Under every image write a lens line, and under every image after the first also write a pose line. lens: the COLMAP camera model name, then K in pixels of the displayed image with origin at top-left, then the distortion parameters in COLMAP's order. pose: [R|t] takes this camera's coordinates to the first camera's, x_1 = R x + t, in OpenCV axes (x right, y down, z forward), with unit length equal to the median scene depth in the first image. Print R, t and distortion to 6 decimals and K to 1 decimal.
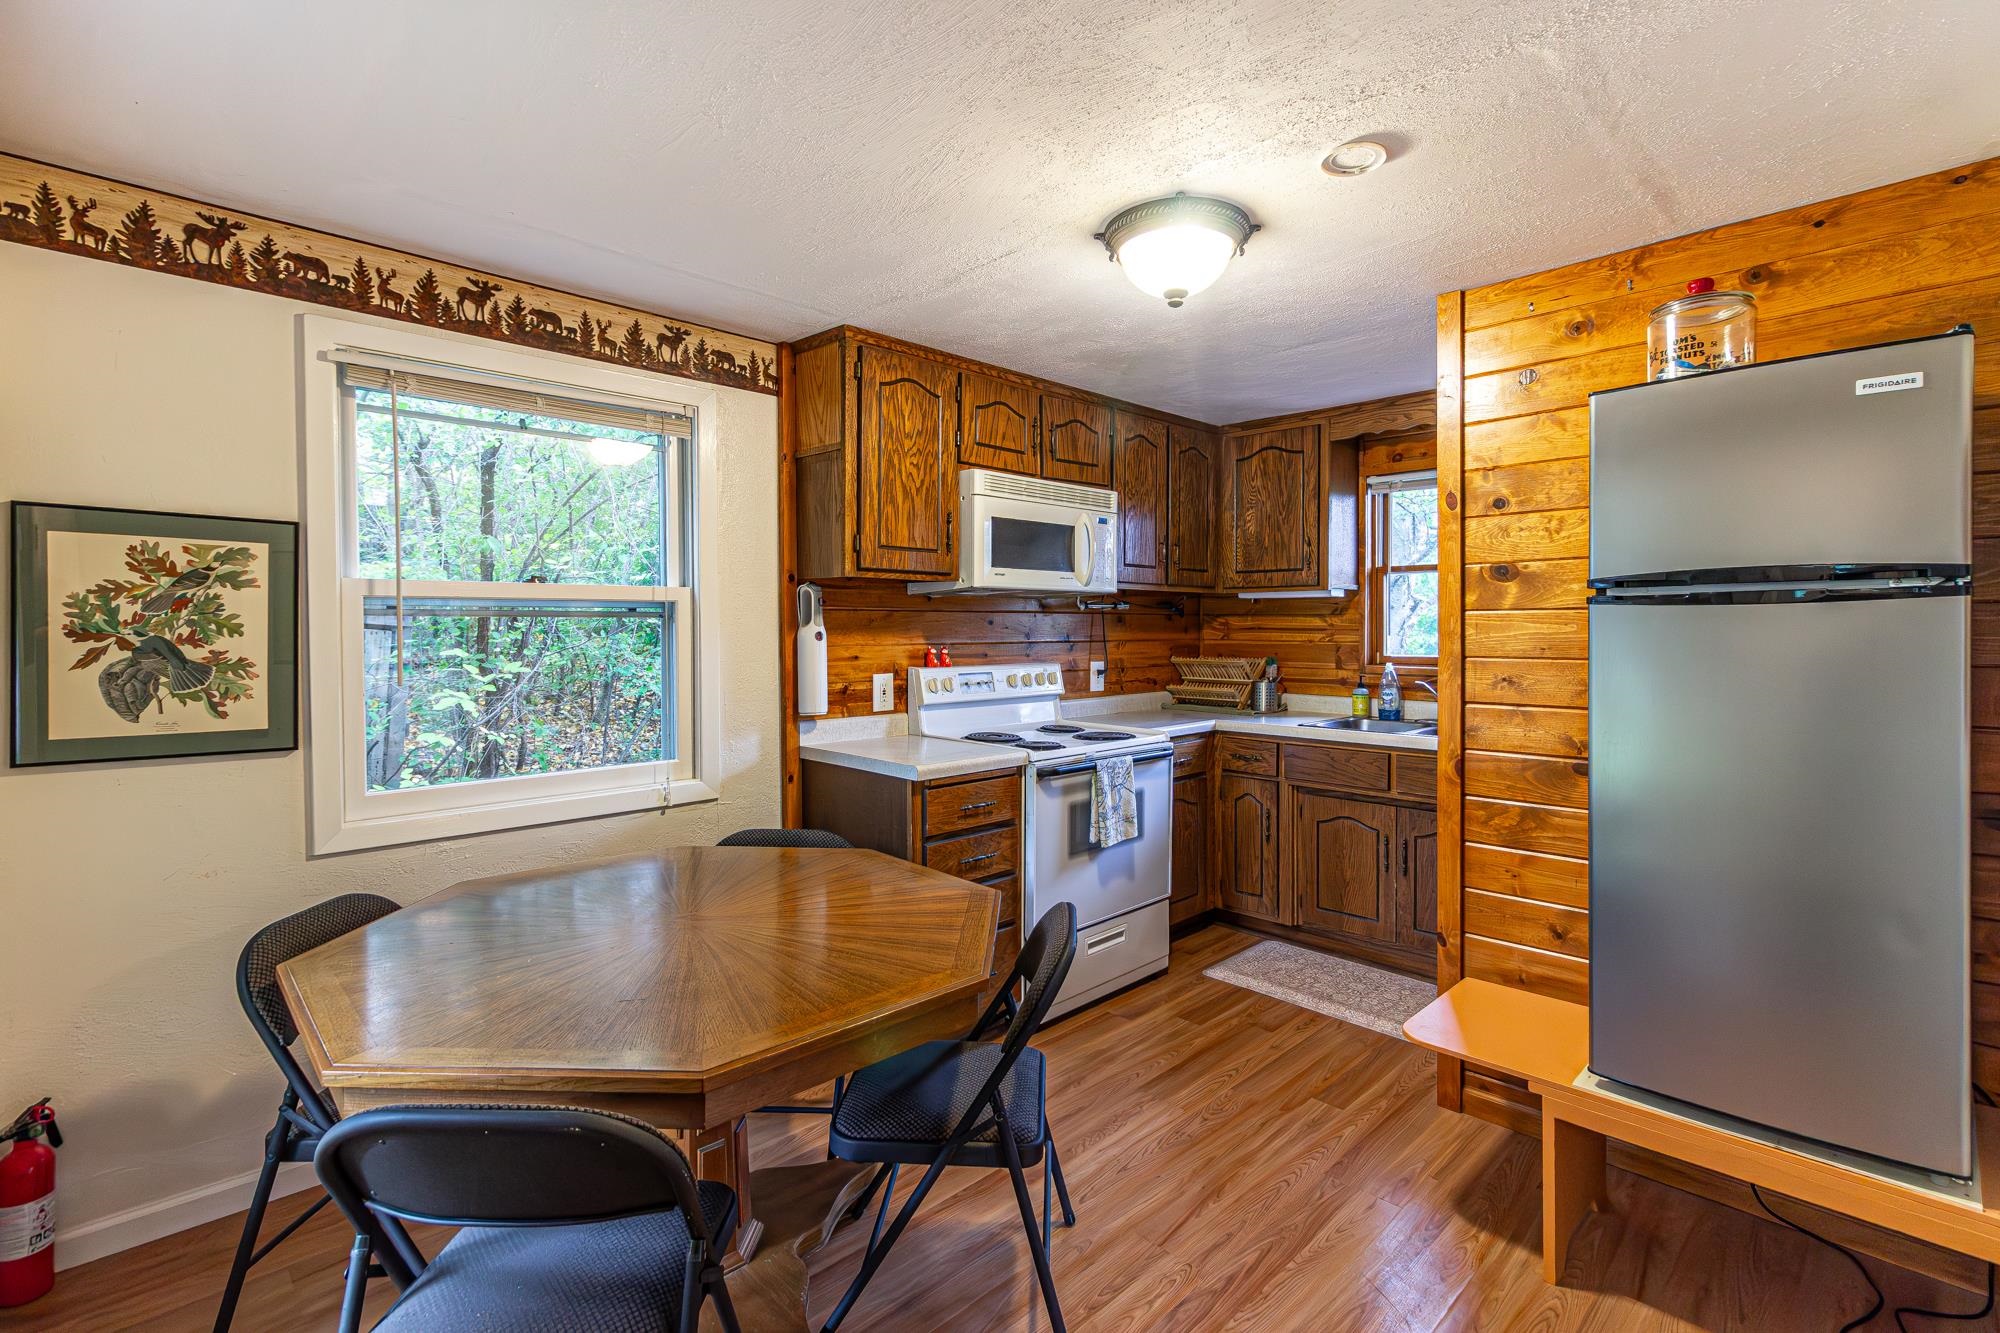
lens RADIAL K [[945.7, 0, 1025.7], [0, 945.7, 650.6], [0, 0, 1]] dist [0.000441, 0.000524]
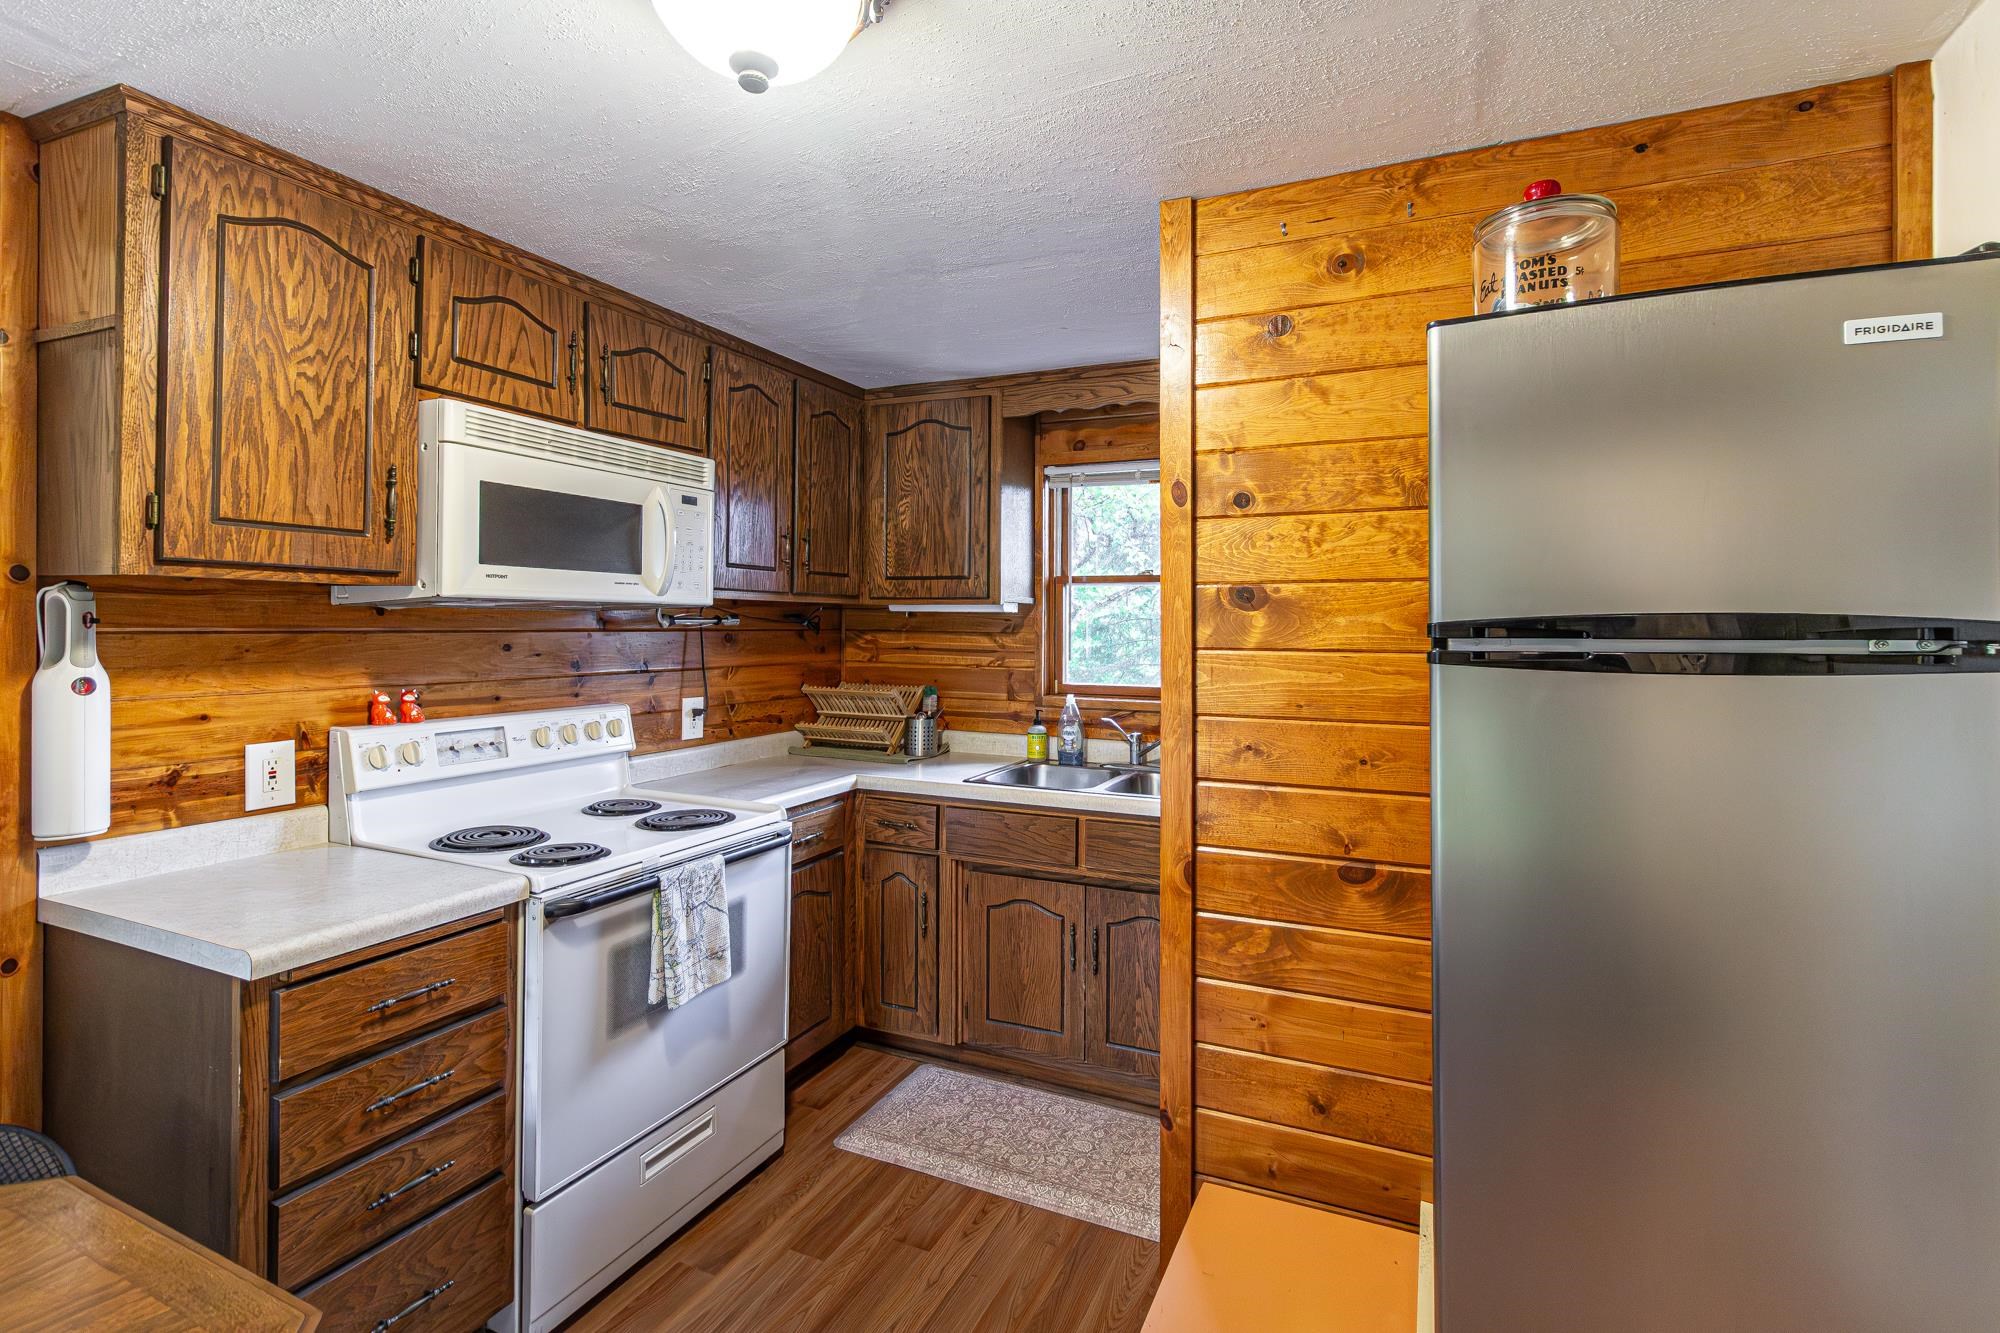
lens RADIAL K [[945.7, 0, 1043.5], [0, 945.7, 624.2], [0, 0, 1]] dist [0.000441, 0.000524]
pose [[0.931411, 0.008527, 0.363870, 0.080922], [0.000025, 0.999724, -0.023491, -0.035557], [-0.363970, 0.021889, 0.931153, 0.307619]]
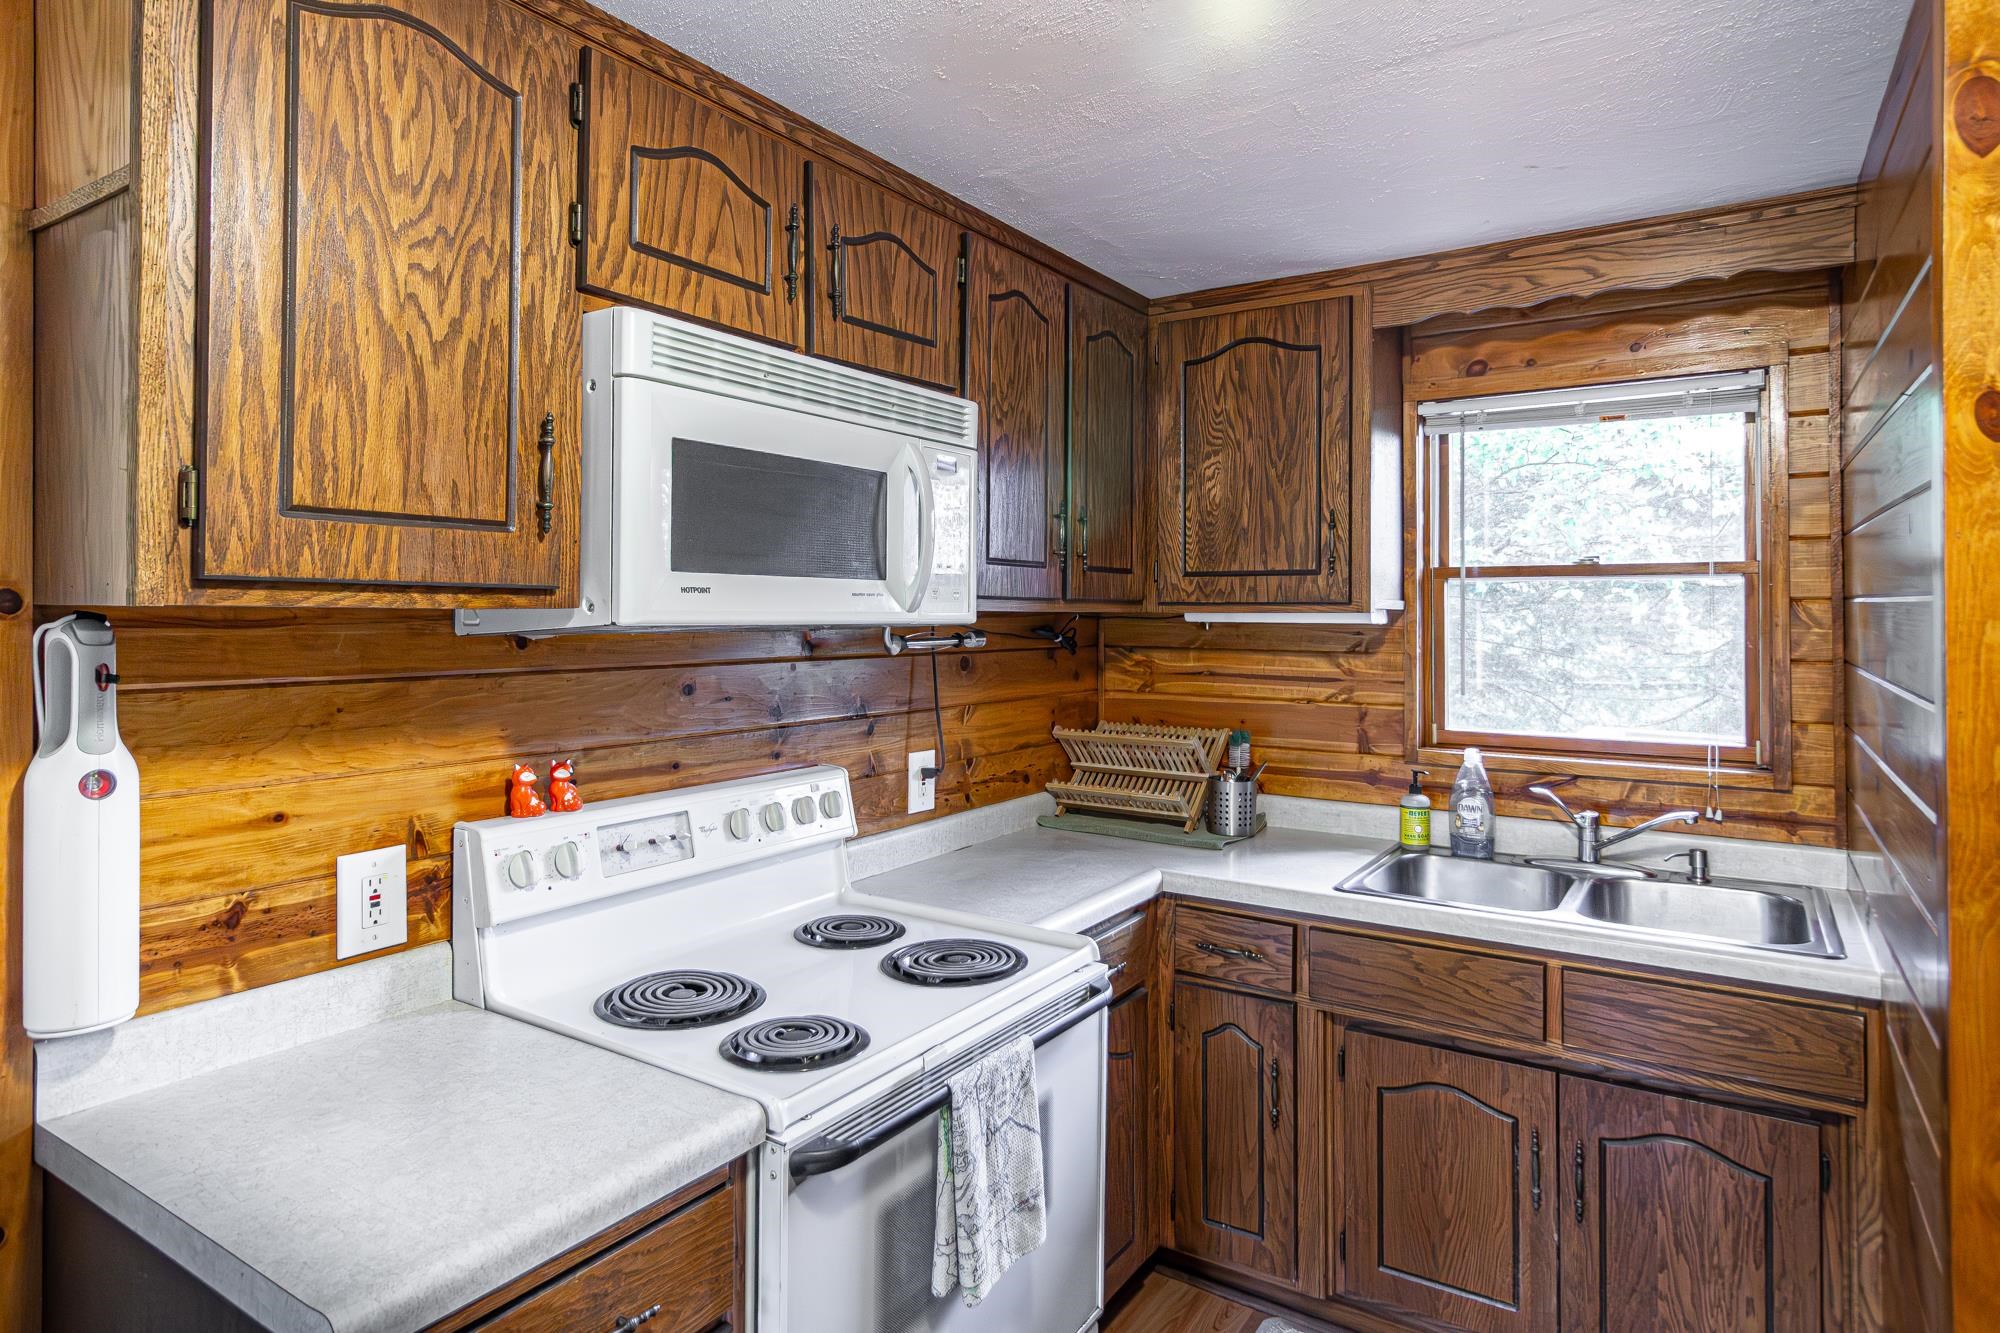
lens RADIAL K [[1124.7, 0, 1031.6], [0, 1124.7, 607.4], [0, 0, 1]] dist [0.001763, 0.002364]
pose [[0.977691, 0.003922, 0.210010, 0.010094], [0.002461, 0.999543, -0.030123, -0.060333], [-0.210032, 0.029968, 0.977235, 0.536083]]
